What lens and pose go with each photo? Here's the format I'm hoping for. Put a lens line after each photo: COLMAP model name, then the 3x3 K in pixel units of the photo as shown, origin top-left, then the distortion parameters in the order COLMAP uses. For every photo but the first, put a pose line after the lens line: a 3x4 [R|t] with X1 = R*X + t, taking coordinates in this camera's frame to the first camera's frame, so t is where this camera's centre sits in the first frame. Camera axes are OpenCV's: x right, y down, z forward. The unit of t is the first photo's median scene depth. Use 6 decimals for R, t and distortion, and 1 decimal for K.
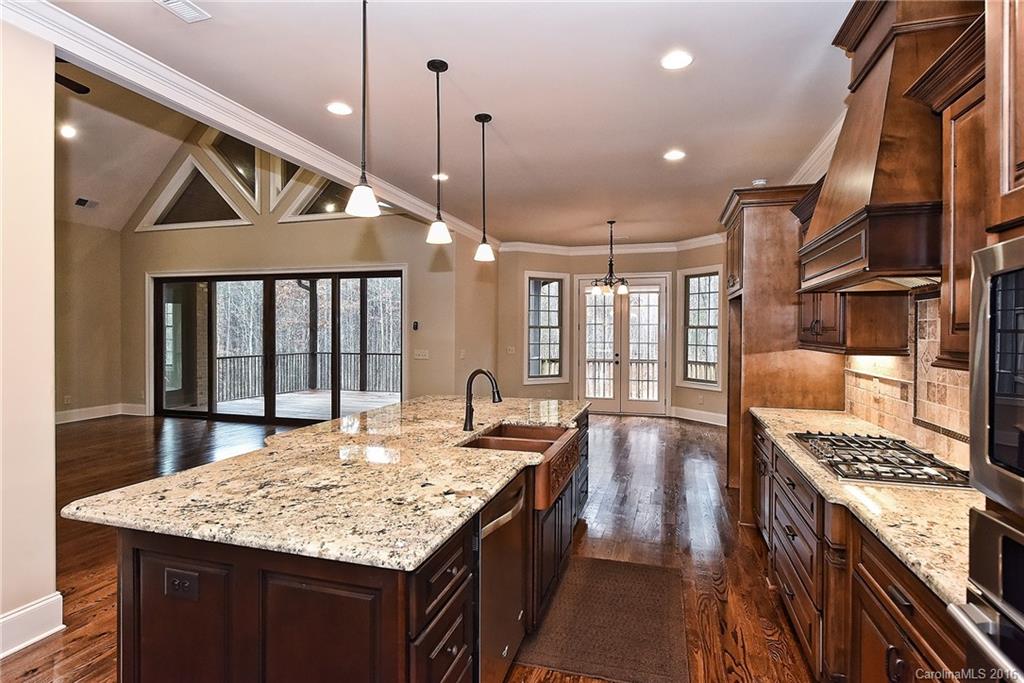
lens RADIAL K [[510.5, 0, 515.8], [0, 510.5, 332.4], [0, 0, 1]] dist [0.004943, 0.000411]
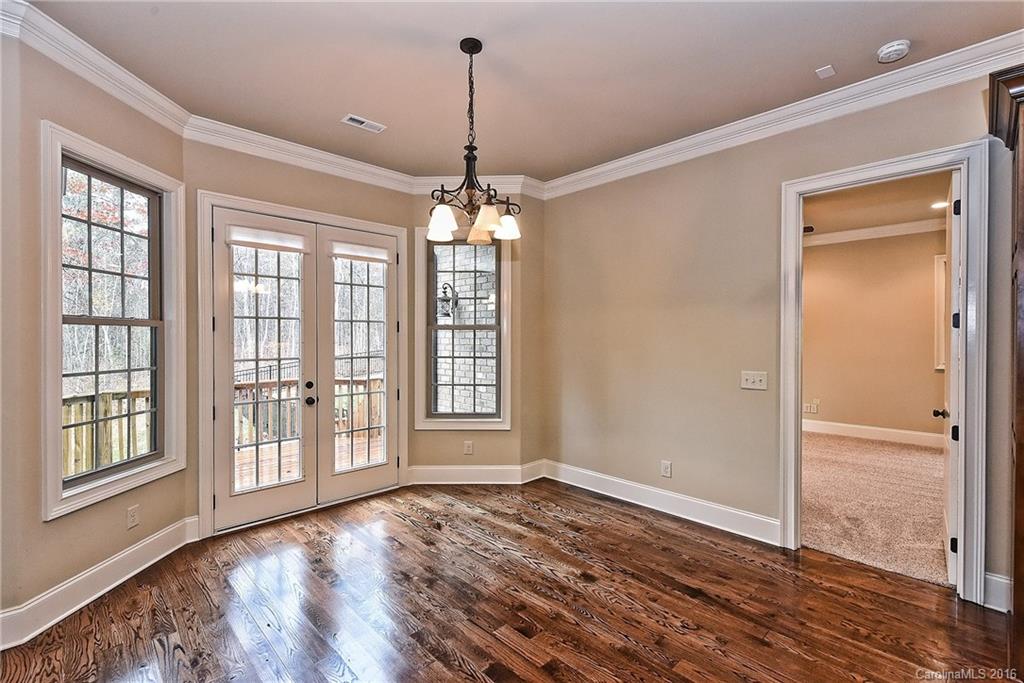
lens RADIAL K [[460.5, 0, 517.4], [0, 460.5, 339.5], [0, 0, 1]] dist [0.001239, -0.000658]
pose [[0.490639, -0.009049, 0.871316, -0.099874], [0.004506, 0.999959, 0.007848, 0.000546], [-0.871351, 0.000075, 0.490660, 0.820744]]
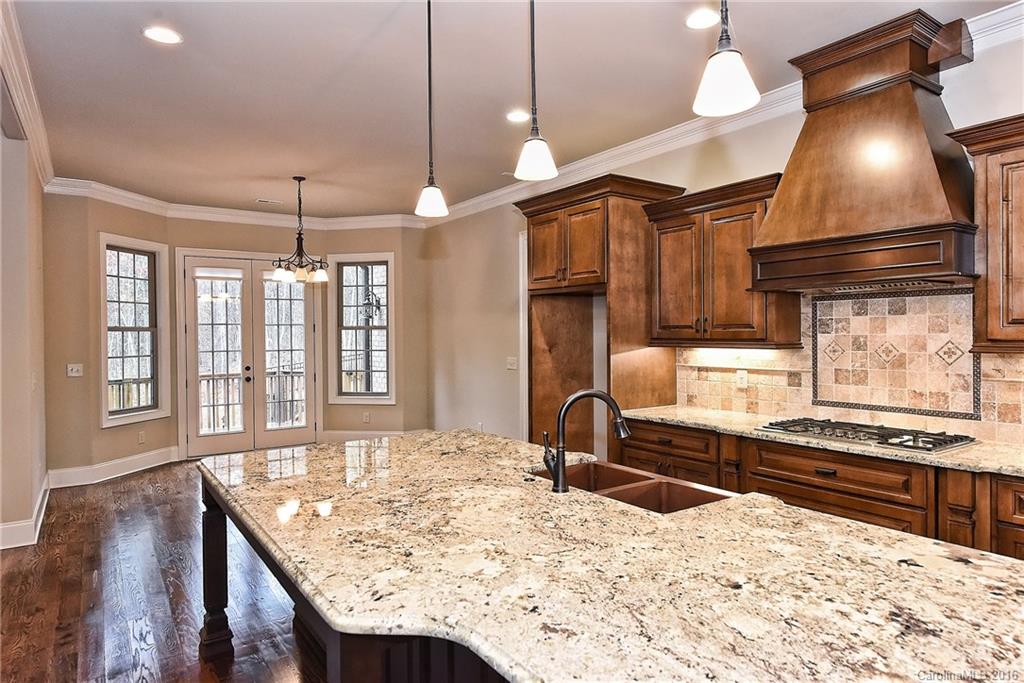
lens RADIAL K [[616.3, 0, 512.0], [0, 616.3, 341.5], [0, 0, 1]] dist [0.001505, 0.000963]
pose [[0.632842, -0.021297, 0.773988, -0.296522], [0.014400, 0.999772, 0.015735, -0.000714], [-0.774147, 0.001188, 0.633005, 0.241480]]
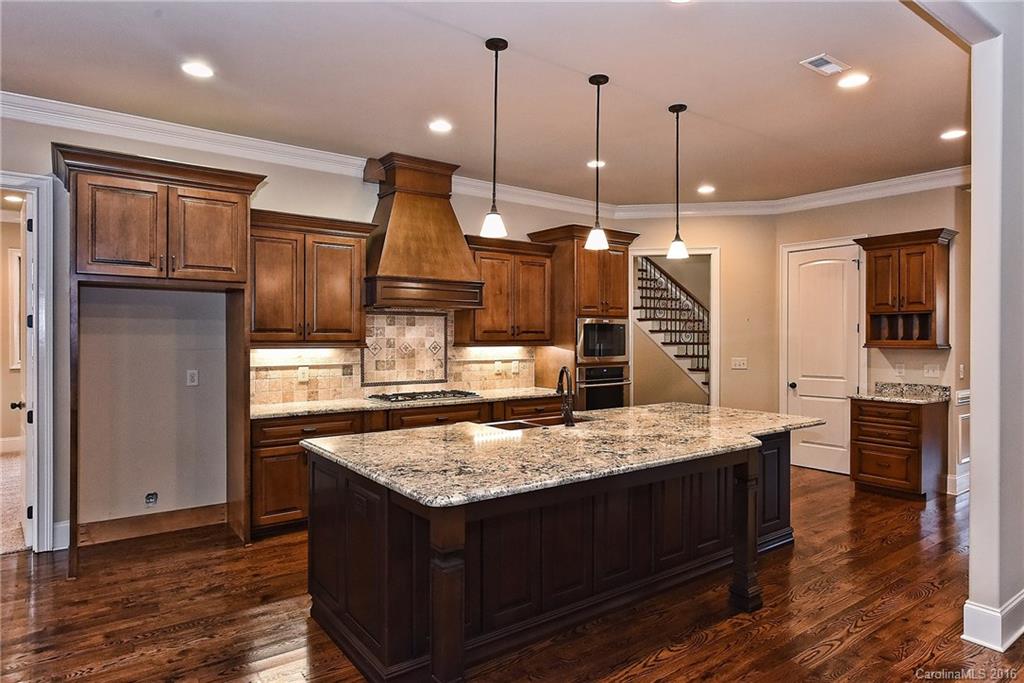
lens RADIAL K [[610.1, 0, 512.0], [0, 610.1, 341.5], [0, 0, 1]] dist [0.004363, 0.000707]
pose [[-0.795887, -0.007447, 0.605400, -0.324448], [-0.001586, 0.999947, 0.010215, 0.002280], [-0.605444, 0.007170, -0.795856, 0.881908]]
